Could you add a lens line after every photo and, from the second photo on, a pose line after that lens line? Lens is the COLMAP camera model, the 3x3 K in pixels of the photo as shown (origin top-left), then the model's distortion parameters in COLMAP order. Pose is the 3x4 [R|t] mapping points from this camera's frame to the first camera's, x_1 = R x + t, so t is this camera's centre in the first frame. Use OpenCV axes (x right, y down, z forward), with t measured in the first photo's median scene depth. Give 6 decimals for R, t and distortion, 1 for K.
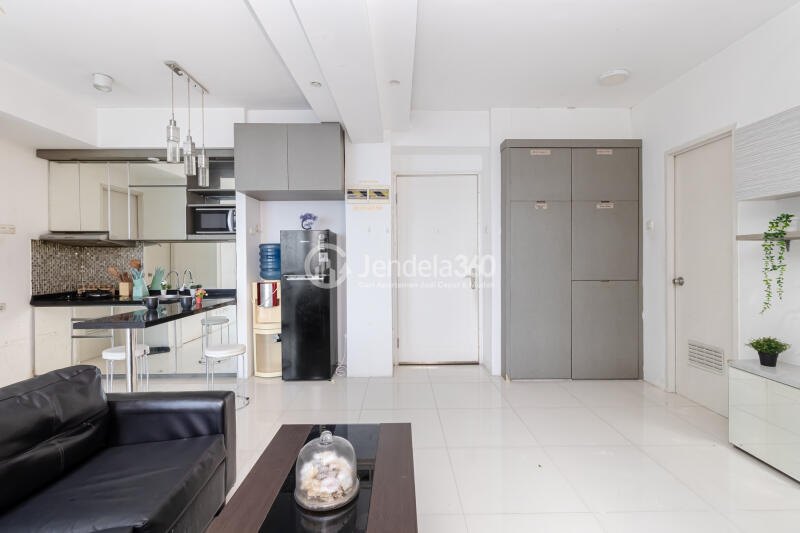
lens RADIAL K [[380.1, 0, 402.3], [0, 380.1, 261.8], [0, 0, 1]] dist [0.012427, -0.000512]
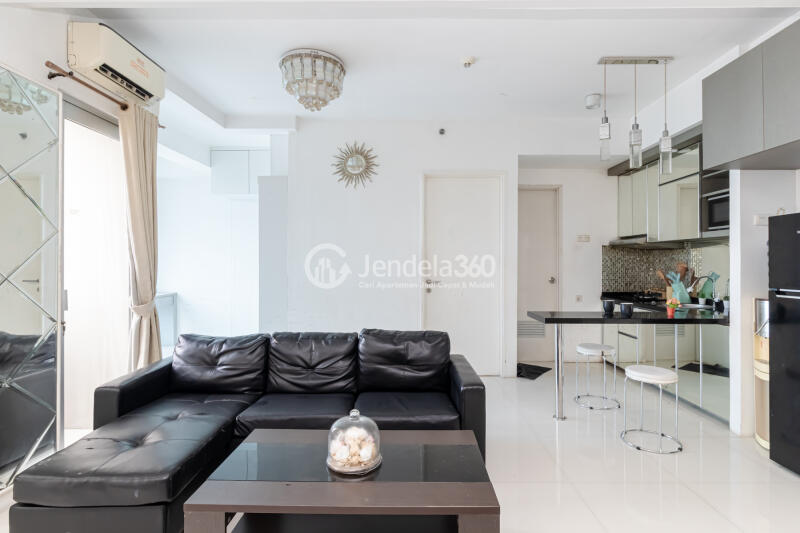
lens RADIAL K [[423.2, 0, 400.0], [0, 423.2, 266.5], [0, 0, 1]] dist [-0.000989, -0.000492]
pose [[-0.035073, 0.014043, -0.999286, 0.364611], [-0.010004, 0.999846, 0.014402, -0.004260], [0.999335, 0.010501, -0.034927, 0.392550]]
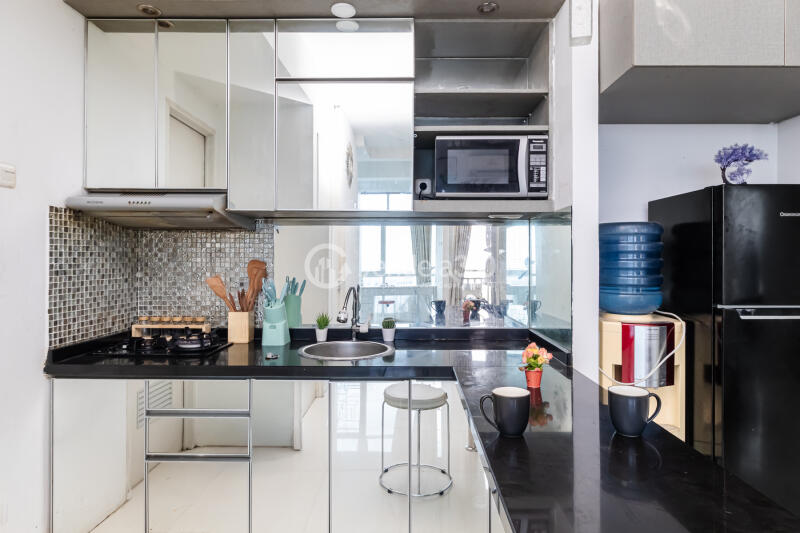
lens RADIAL K [[472.0, 0, 401.7], [0, 472.0, 256.4], [0, 0, 1]] dist [-0.001597, -0.000026]
pose [[0.999921, 0.009738, -0.007933, -0.574352], [-0.009856, 0.999839, -0.014985, -0.002798], [0.007786, 0.015062, 0.999856, 0.498413]]
